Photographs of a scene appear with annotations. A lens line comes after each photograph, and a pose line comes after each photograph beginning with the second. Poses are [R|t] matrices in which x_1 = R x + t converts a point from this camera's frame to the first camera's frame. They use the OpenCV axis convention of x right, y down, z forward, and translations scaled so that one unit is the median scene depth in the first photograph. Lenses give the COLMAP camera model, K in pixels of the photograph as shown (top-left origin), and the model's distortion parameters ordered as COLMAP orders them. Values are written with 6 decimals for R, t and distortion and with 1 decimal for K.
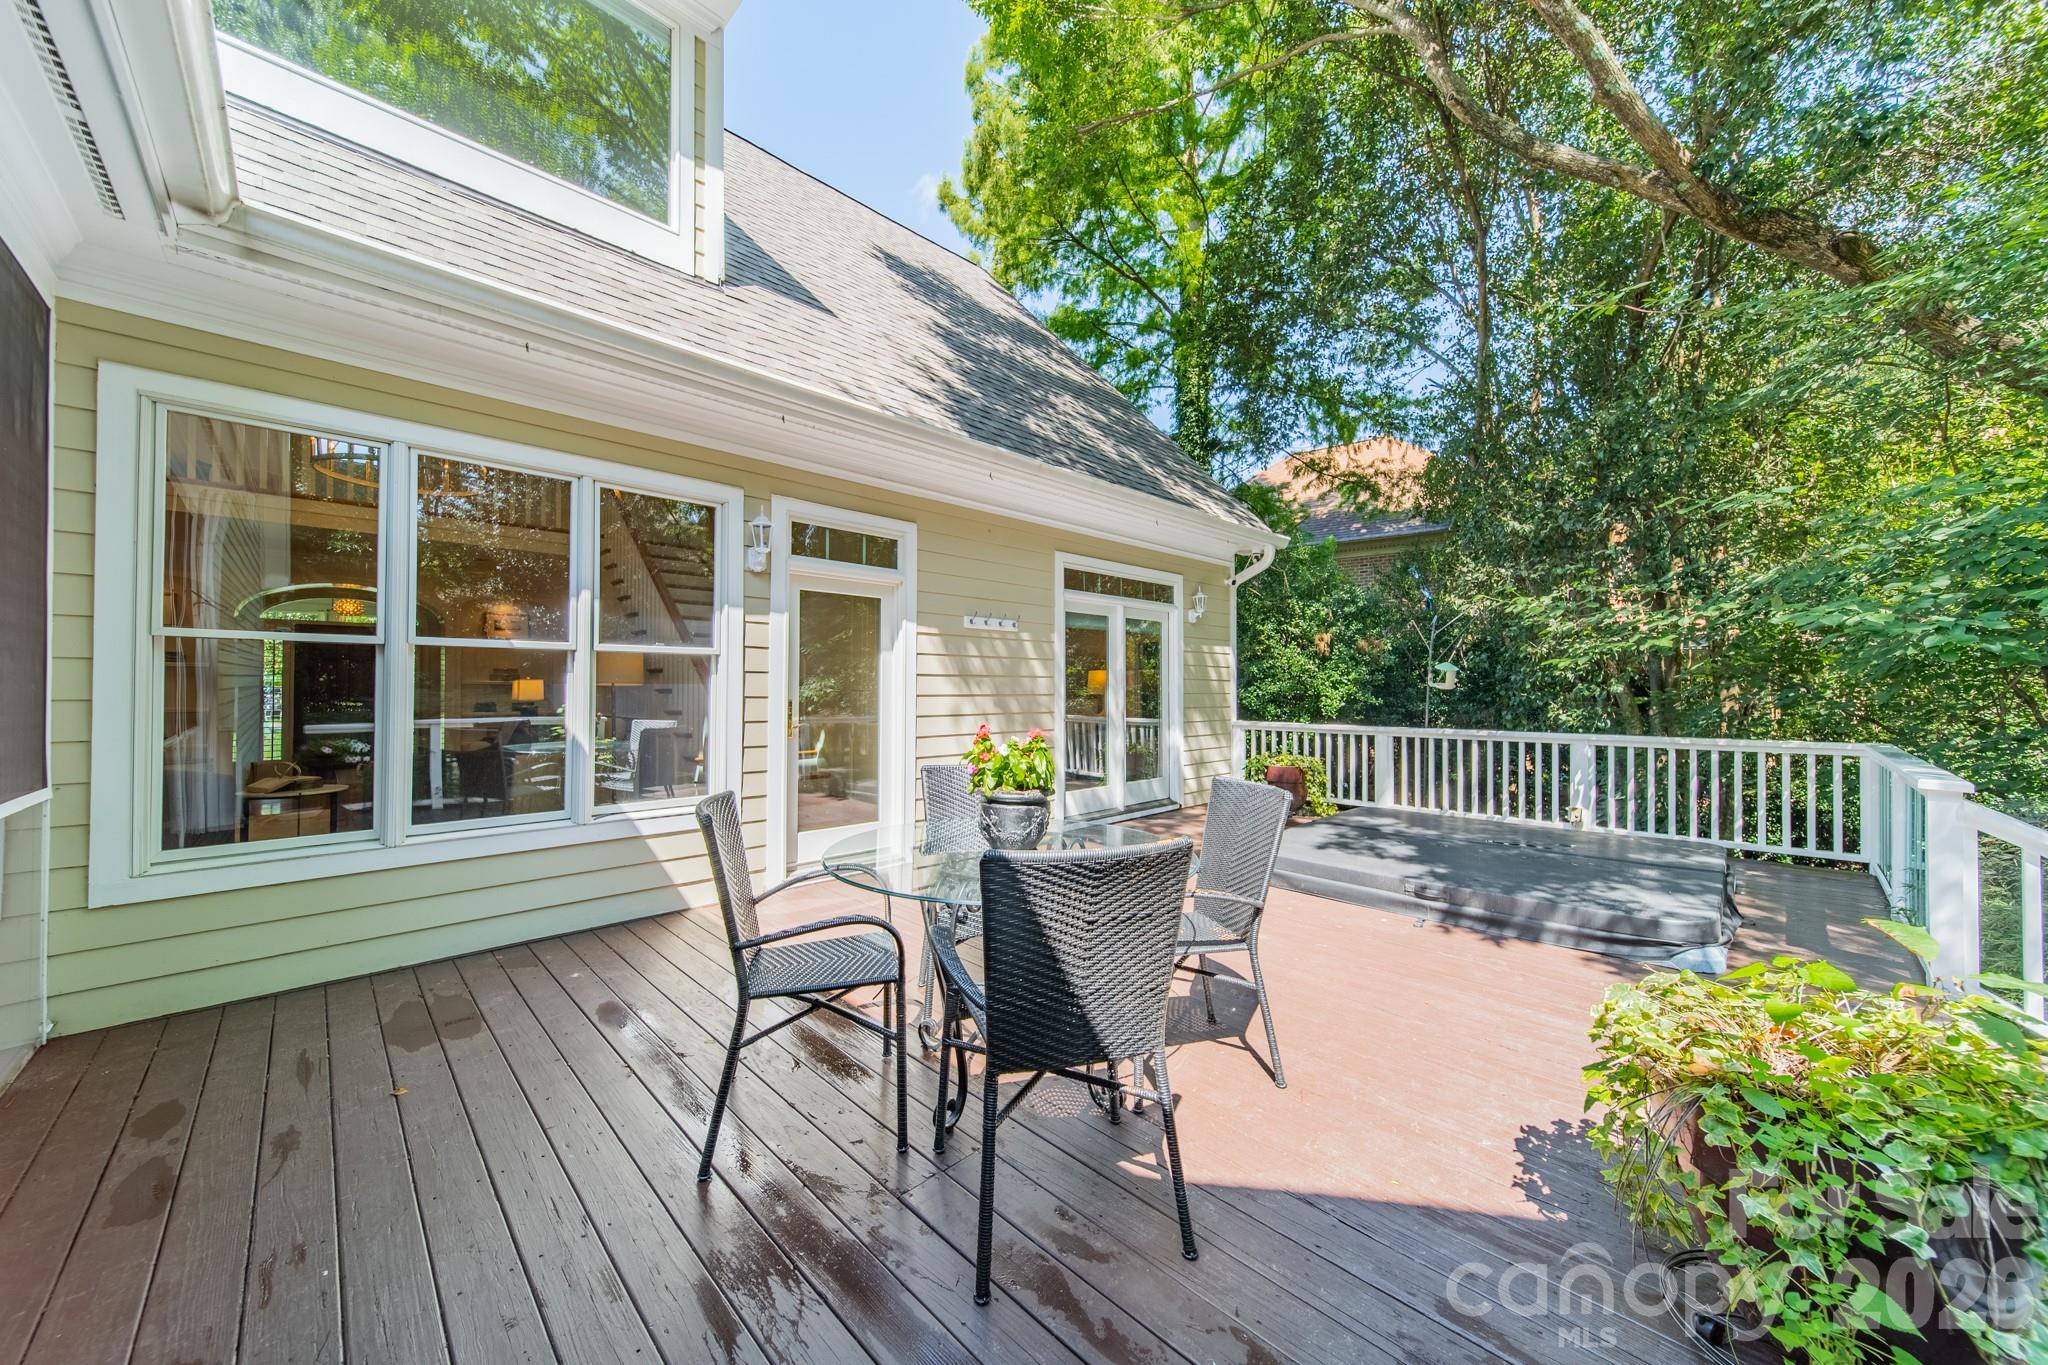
lens RADIAL K [[730.3, 0, 1028.8], [0, 730.3, 682.1], [0, 0, 1]] dist [0.009781, -0.000474]
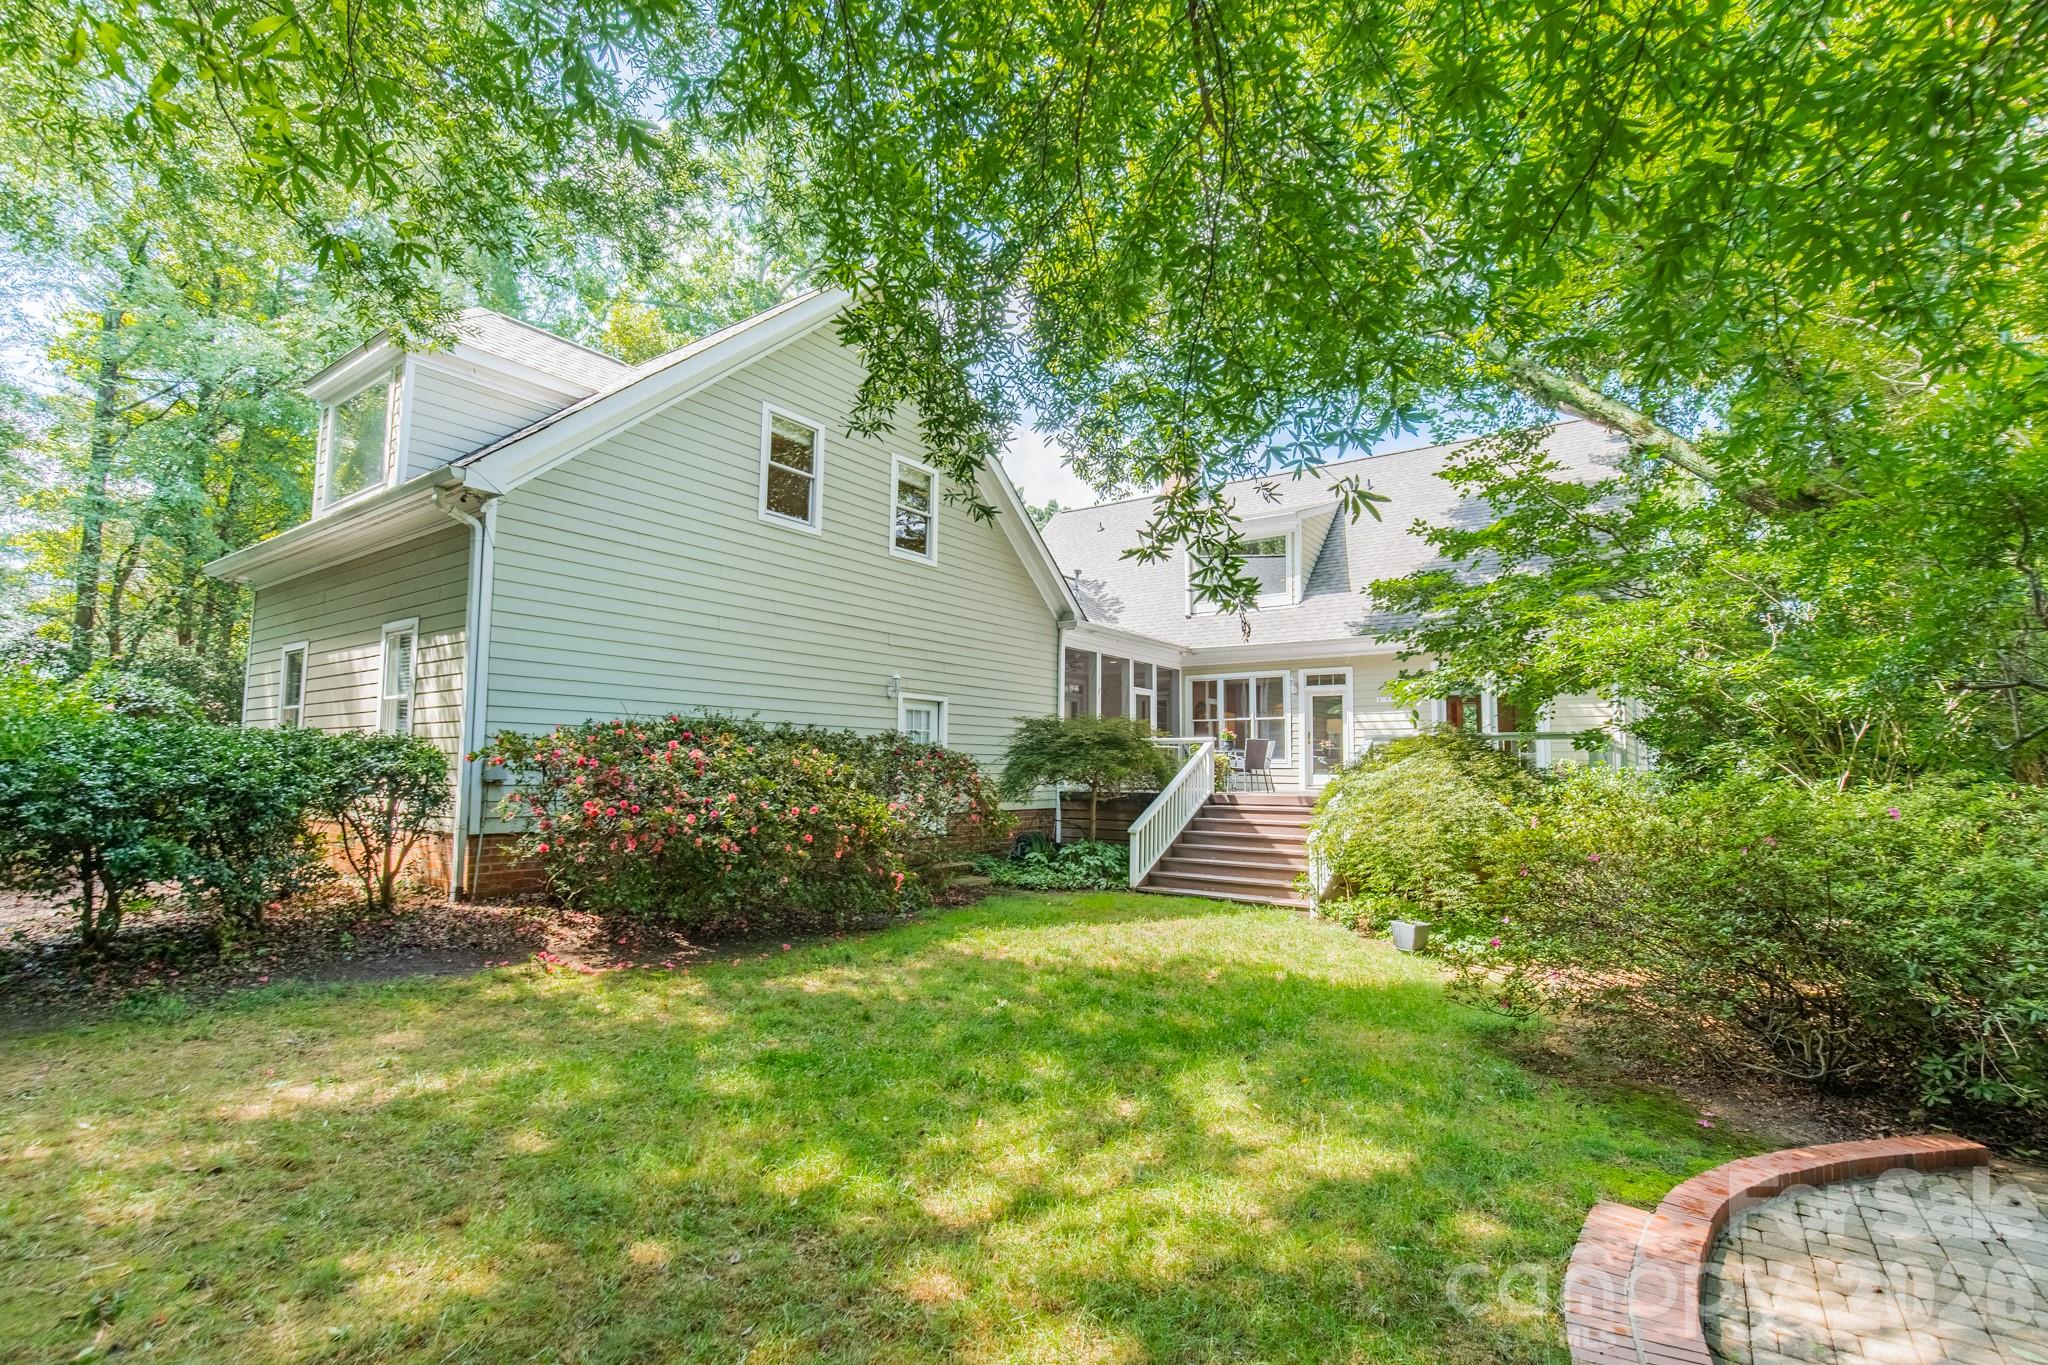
lens RADIAL K [[948.6, 0, 1023.4], [0, 948.6, 685.2], [0, 0, 1]] dist [0.000290, 0.000005]
pose [[0.145479, -0.088954, -0.985354, 3.289963], [-0.004933, 0.995872, -0.090632, 0.182534], [0.989349, 0.018046, 0.144440, -0.730135]]
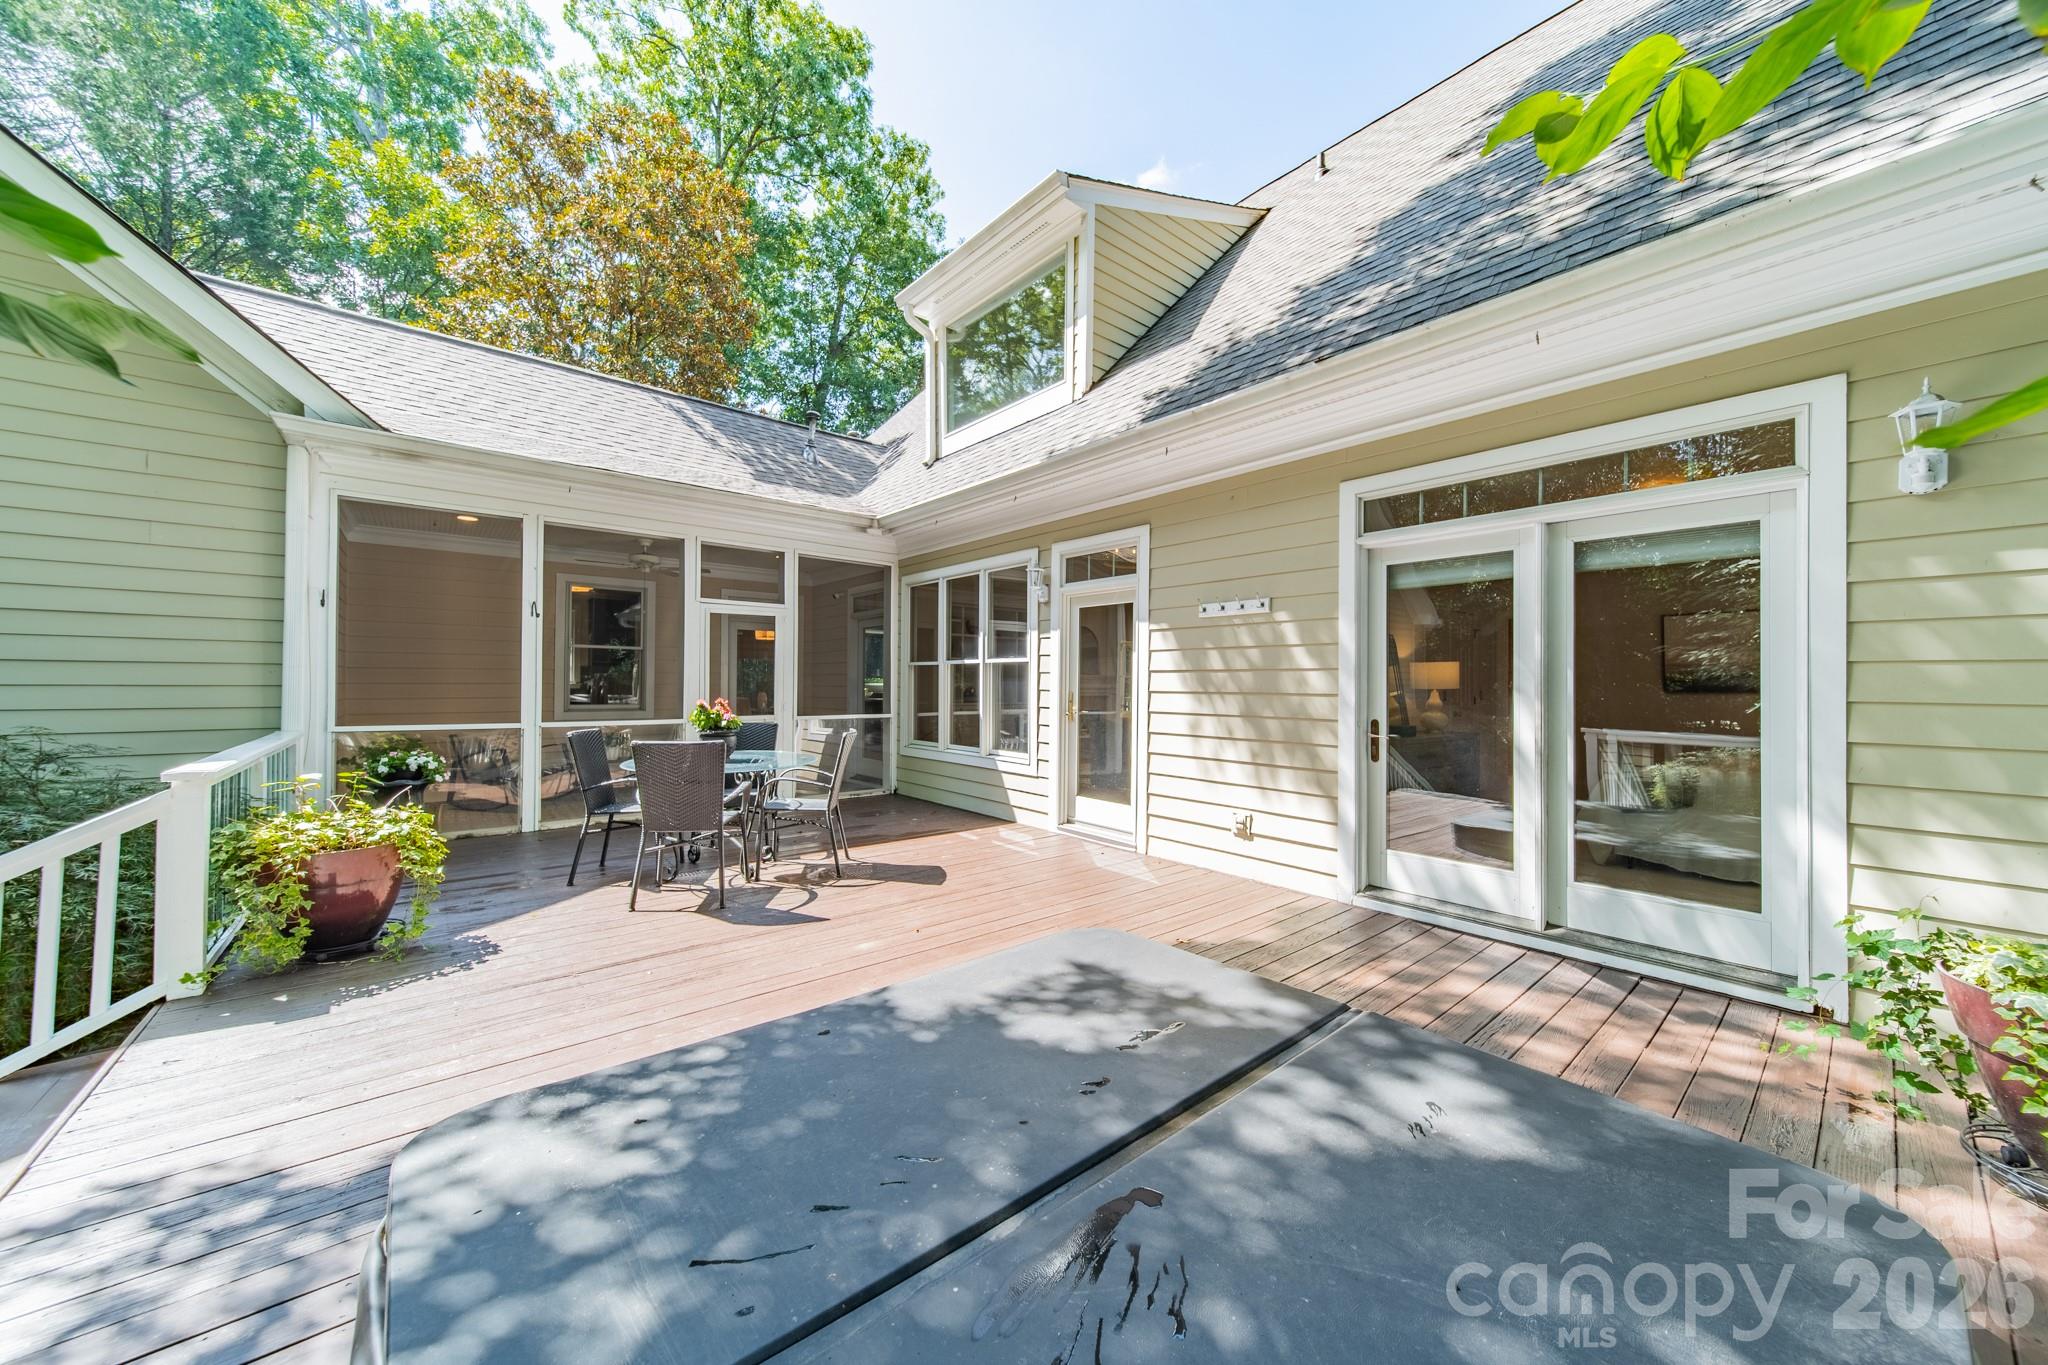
lens RADIAL K [[730.3, 0, 1032.0], [0, 730.3, 678.5], [0, 0, 1]] dist [0.009781, -0.000474]
pose [[-0.091796, -0.008082, -0.995745, 0.949626], [0.000742, 0.999966, -0.008185, 0.008284], [0.995778, -0.001491, -0.091787, 1.007975]]
